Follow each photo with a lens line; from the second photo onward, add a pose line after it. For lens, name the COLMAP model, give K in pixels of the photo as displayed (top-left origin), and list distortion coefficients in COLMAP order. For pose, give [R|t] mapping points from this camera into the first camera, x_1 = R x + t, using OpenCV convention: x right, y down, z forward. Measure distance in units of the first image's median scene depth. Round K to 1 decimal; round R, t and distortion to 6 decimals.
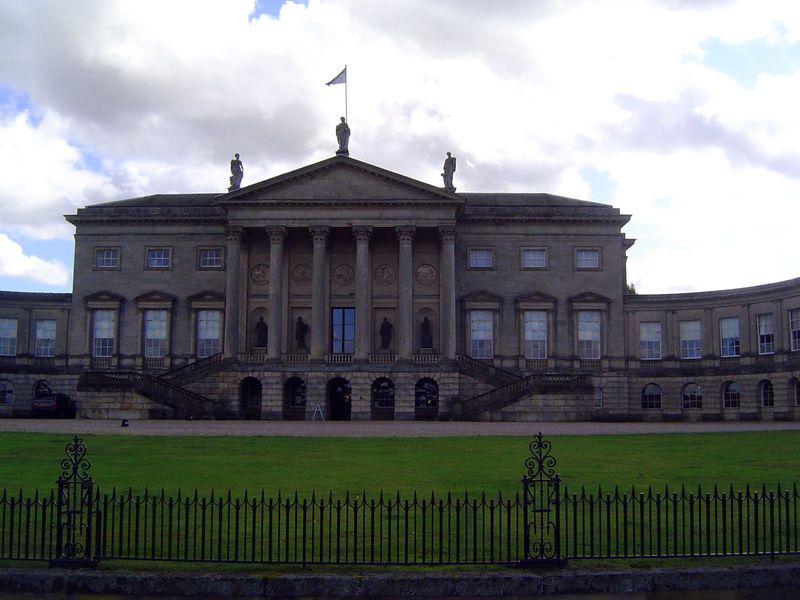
lens RADIAL K [[862.8, 0, 400.0], [0, 862.8, 339.7], [0, 0, 1]] dist [-0.088693, 0.005318]
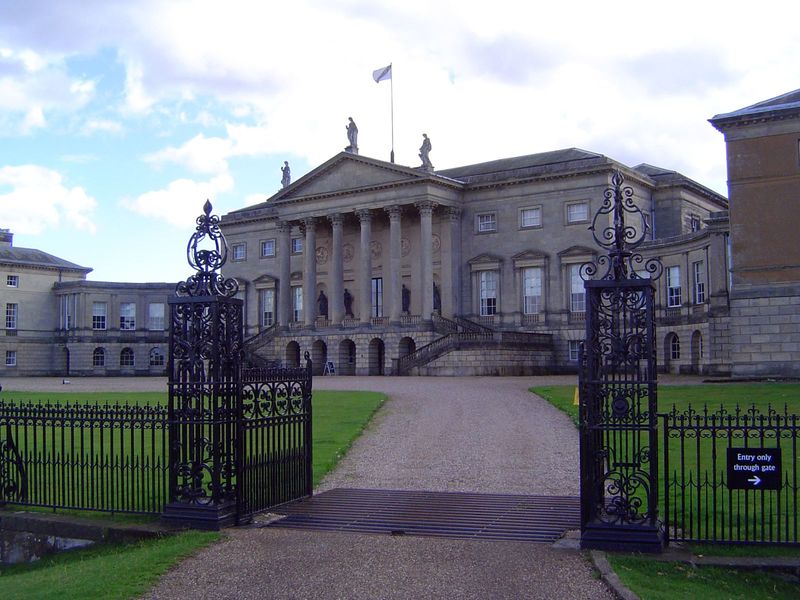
lens RADIAL K [[925.1, 0, 400.0], [0, 925.1, 300.0], [0, 0, 1]] dist [-0.125951, 0.004047]
pose [[0.807691, -0.053284, -0.587193, 0.722451], [0.061360, 0.998097, -0.006169, 0.001934], [0.586404, -0.031048, 0.809424, 0.008619]]
